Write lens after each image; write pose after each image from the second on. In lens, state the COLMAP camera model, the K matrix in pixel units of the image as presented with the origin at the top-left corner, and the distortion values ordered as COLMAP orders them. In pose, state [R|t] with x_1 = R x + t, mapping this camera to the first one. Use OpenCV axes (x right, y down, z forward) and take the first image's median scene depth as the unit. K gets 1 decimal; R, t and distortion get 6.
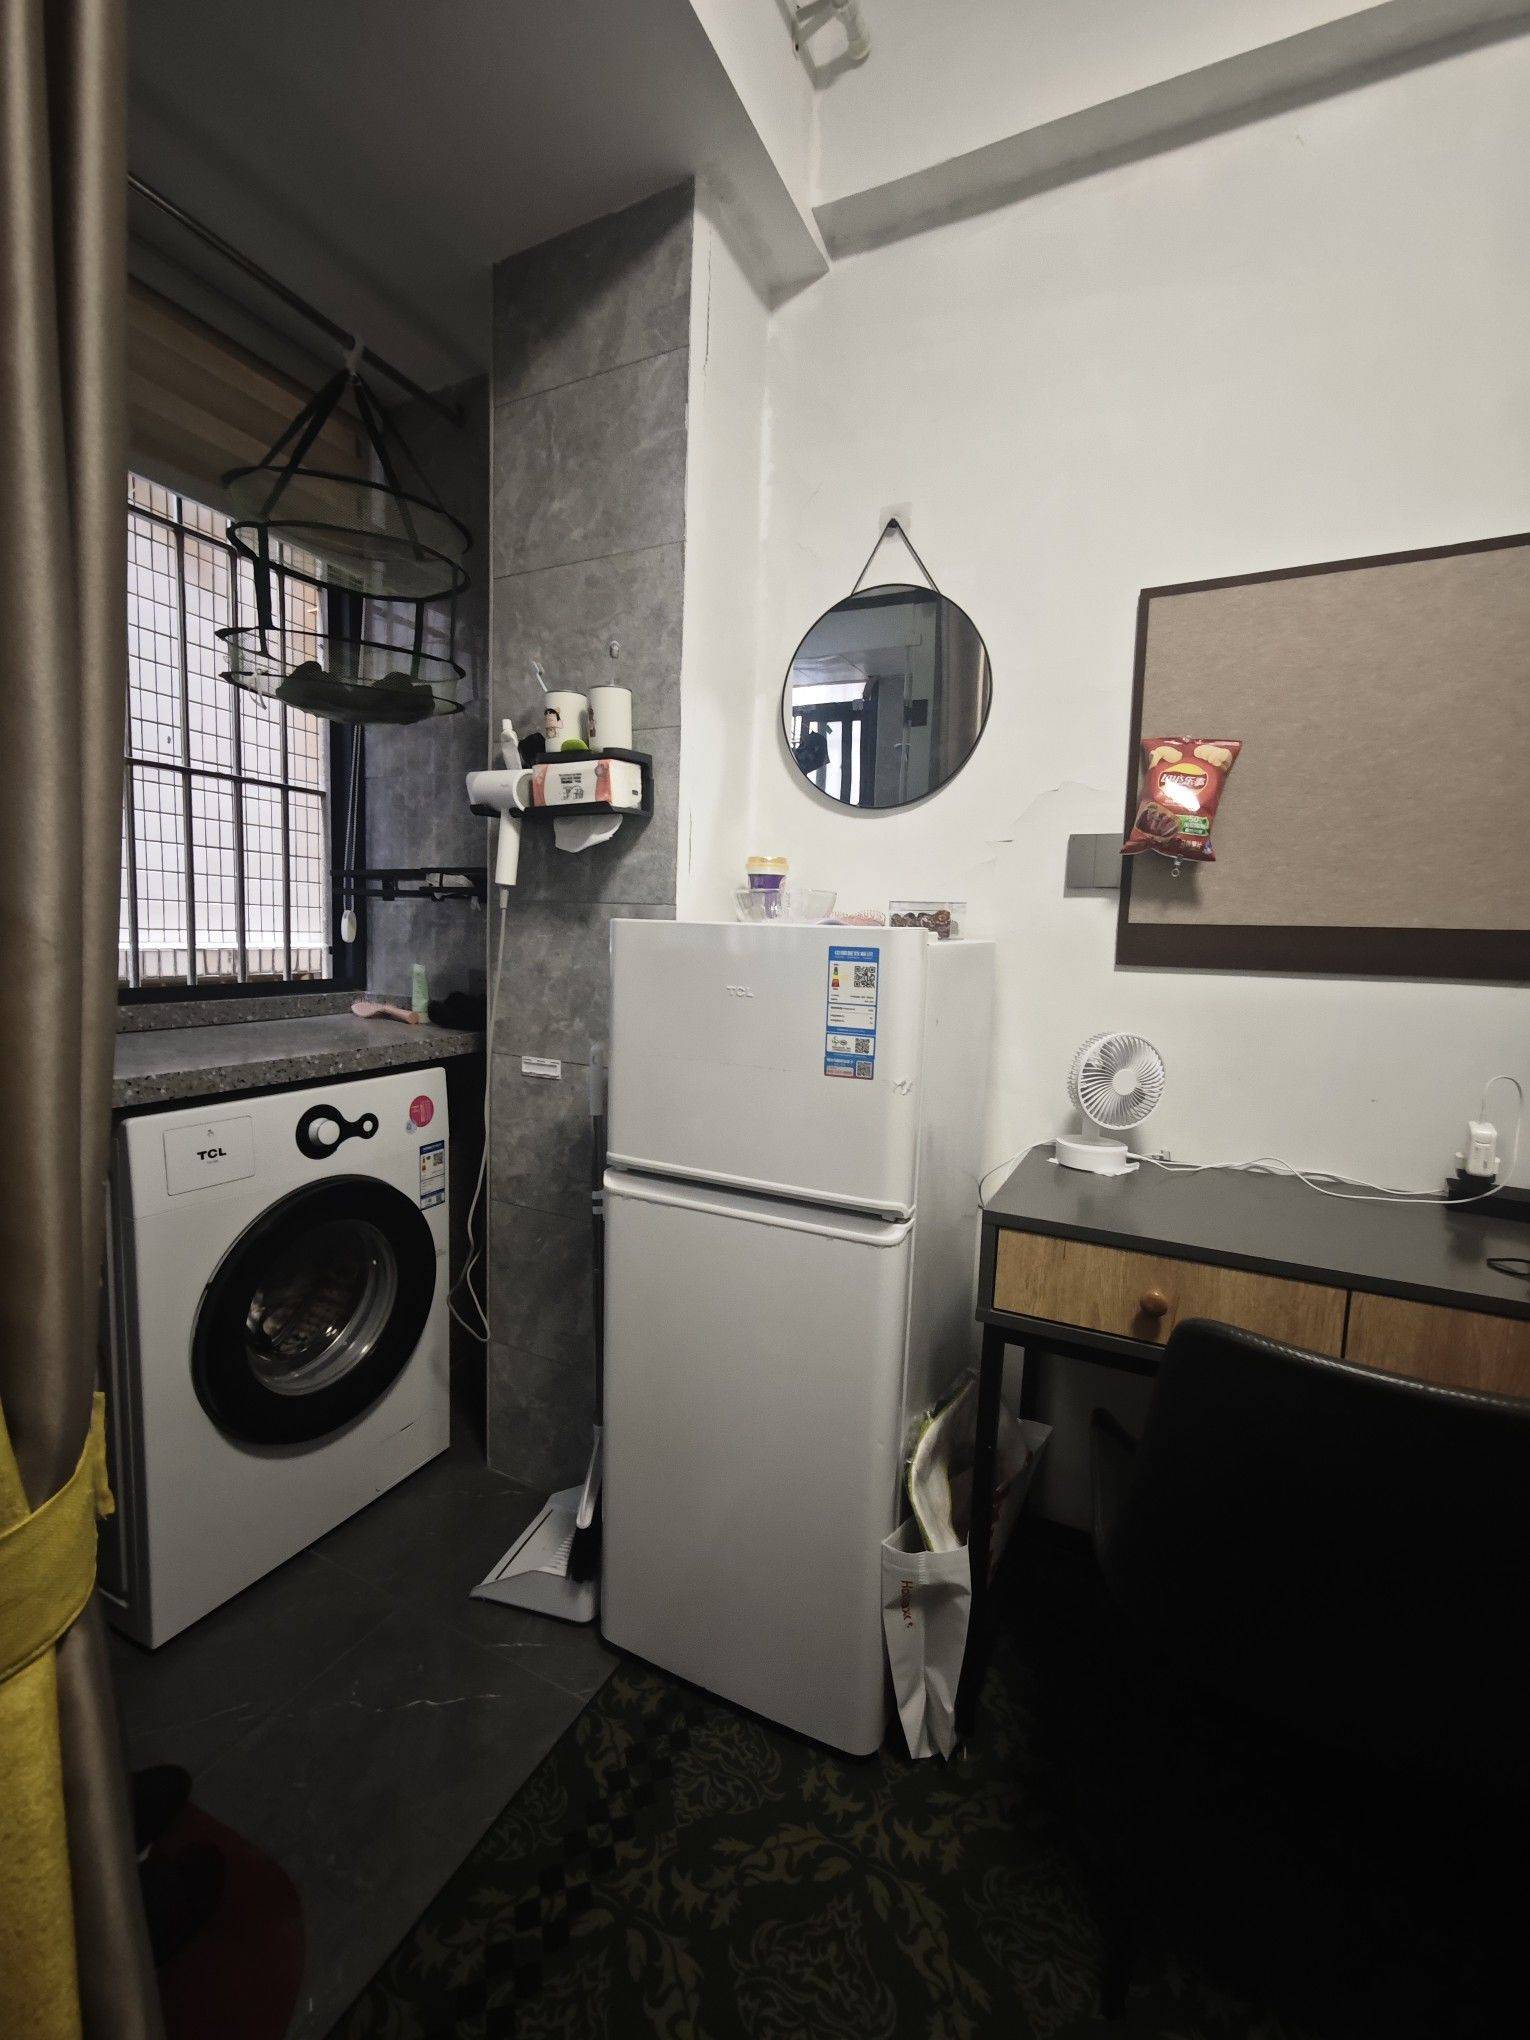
lens RADIAL K [[845.3, 0, 771.0], [0, 845.3, 1016.1], [0, 0, 1]] dist [-0.004937, 0.002685]
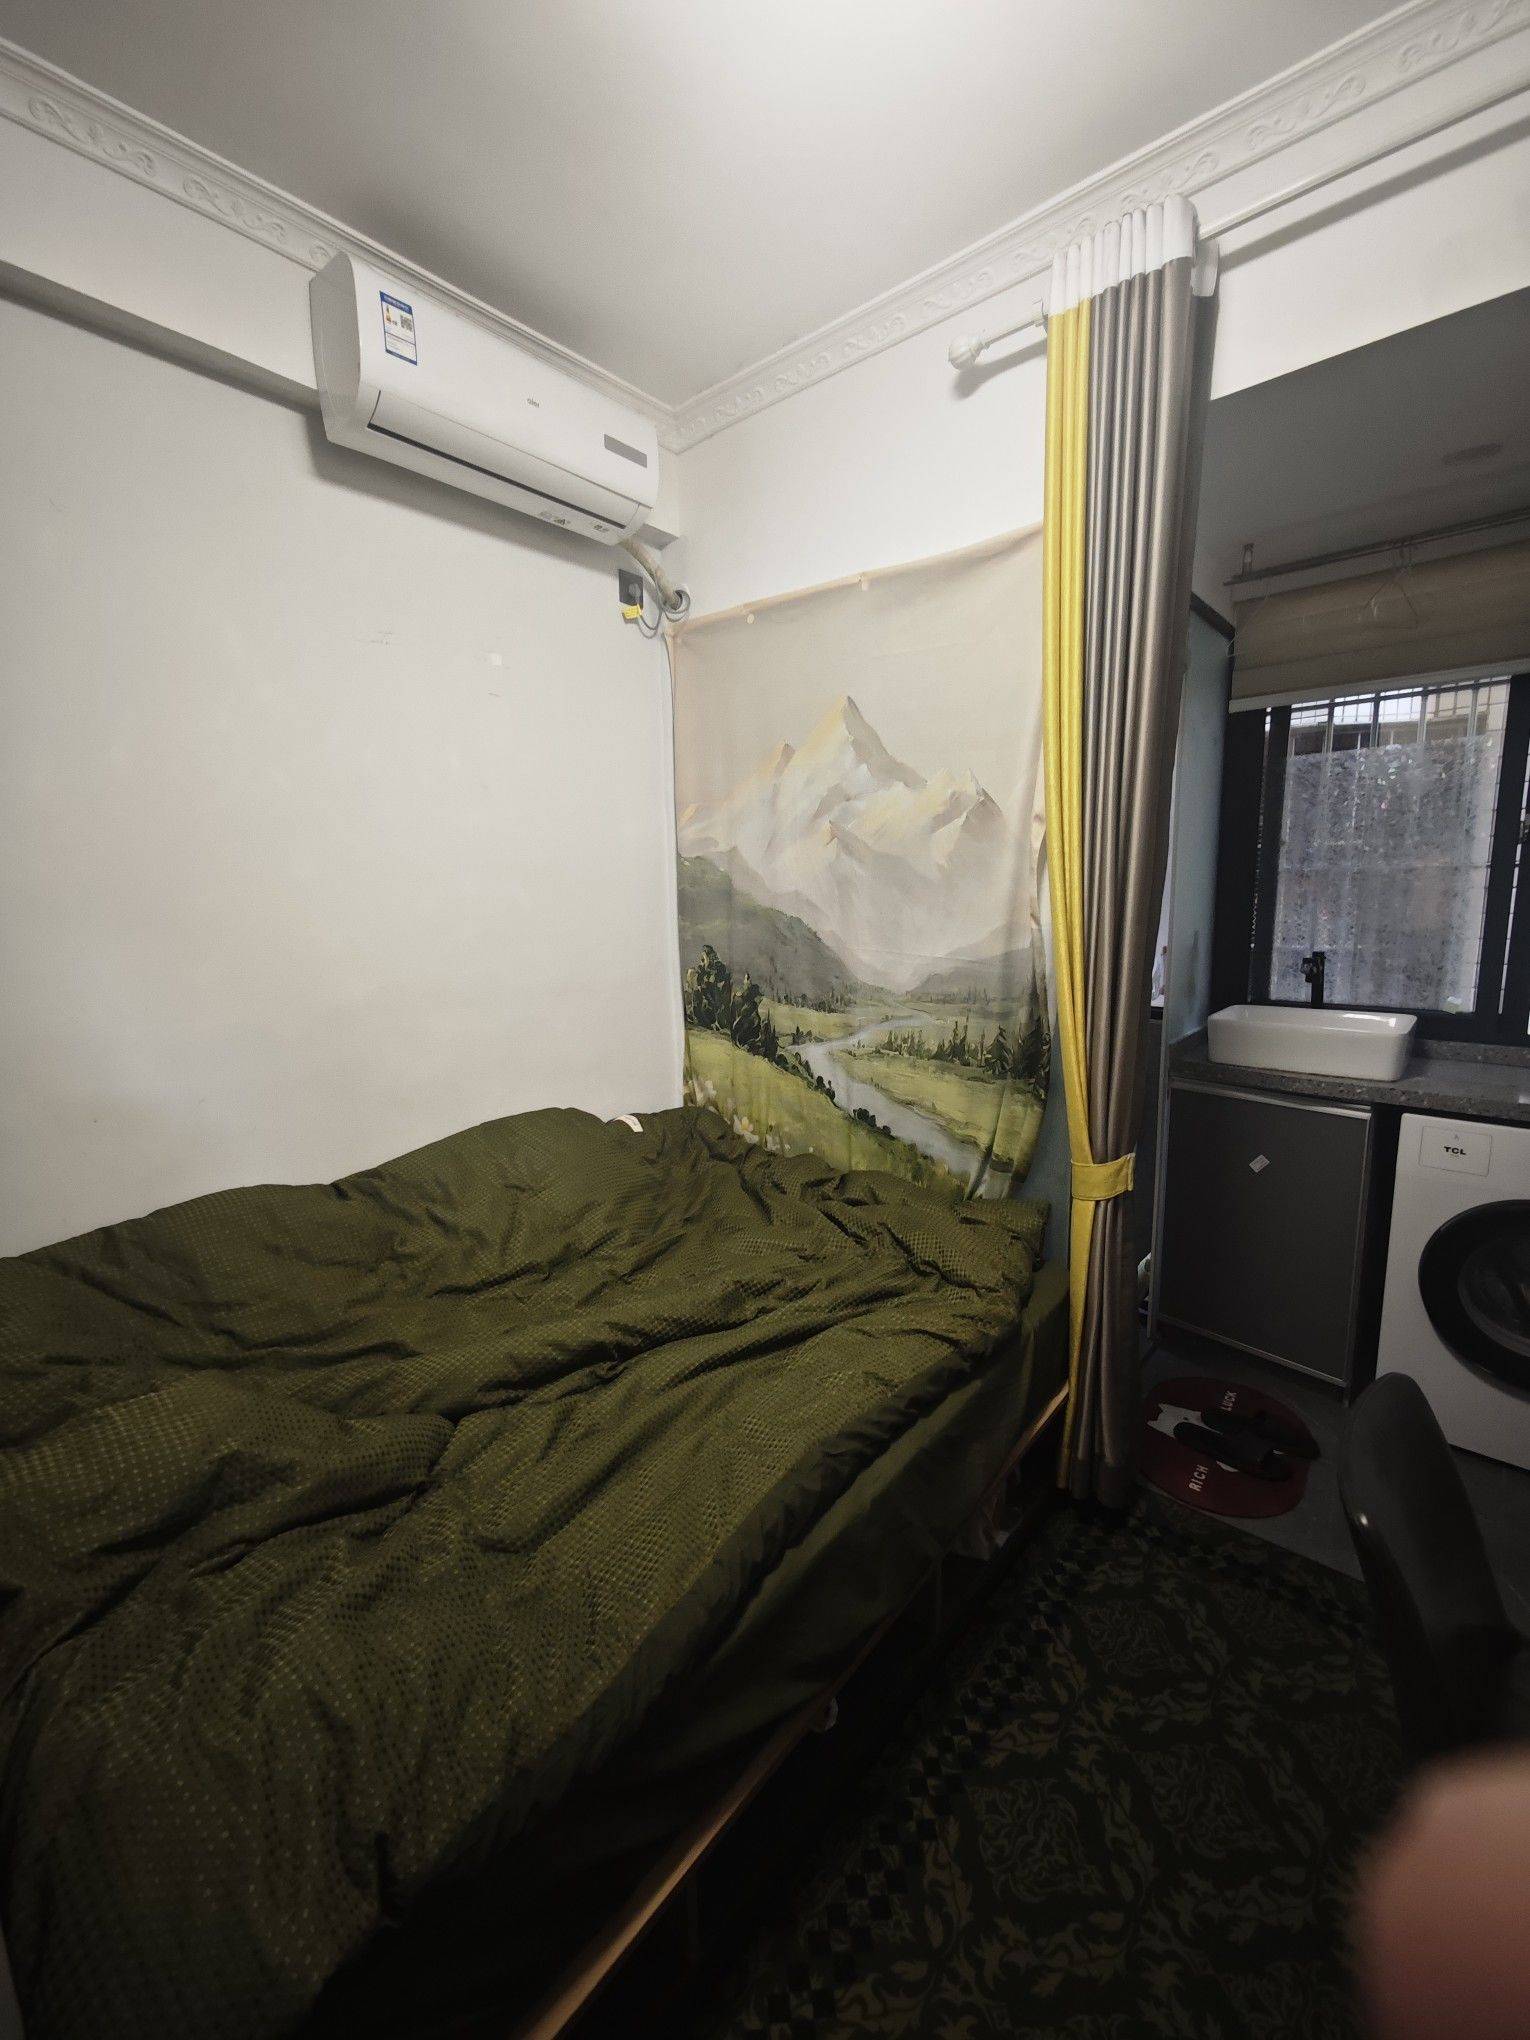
lens RADIAL K [[845.3, 0, 767.6], [0, 845.3, 1014.4], [0, 0, 1]] dist [-0.004937, 0.002685]
pose [[-0.252903, 0.114425, -0.960701, 1.118855], [-0.092304, 0.985598, 0.141690, -0.187190], [0.963079, 0.124511, -0.238698, 0.118164]]
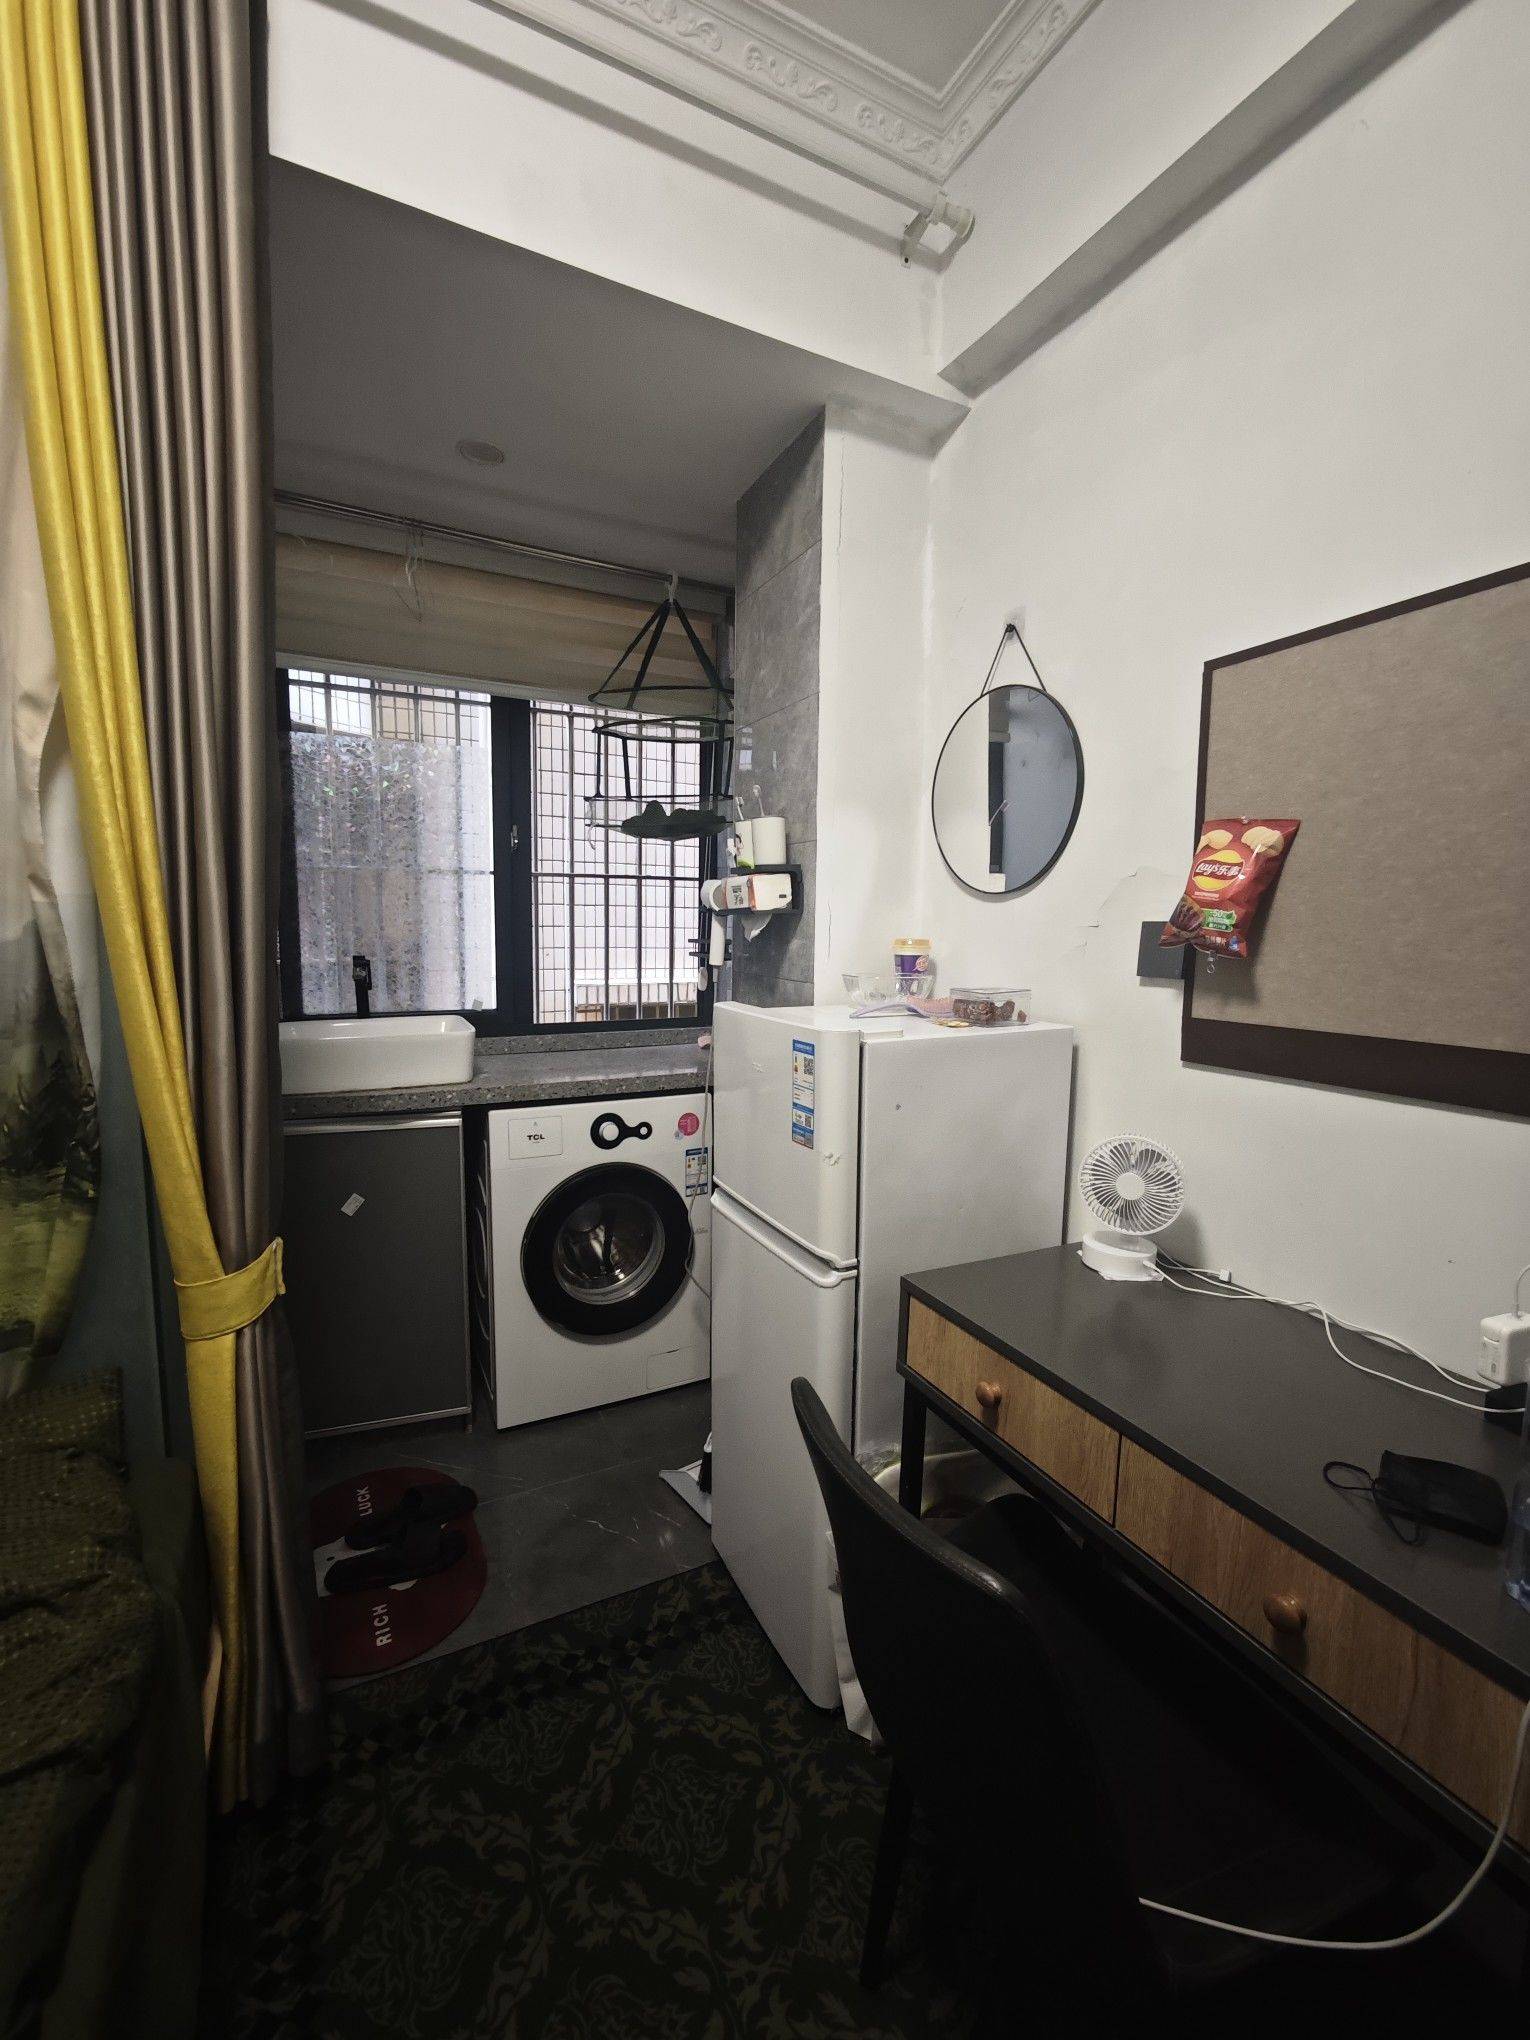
lens RADIAL K [[845.3, 0, 764.0], [0, 845.3, 1017.6], [0, 0, 1]] dist [-0.004937, 0.002685]
pose [[0.795003, 0.045139, -0.604924, 0.647537], [-0.049720, 0.998721, 0.009182, -0.100887], [0.604565, 0.022777, 0.796230, -0.026673]]
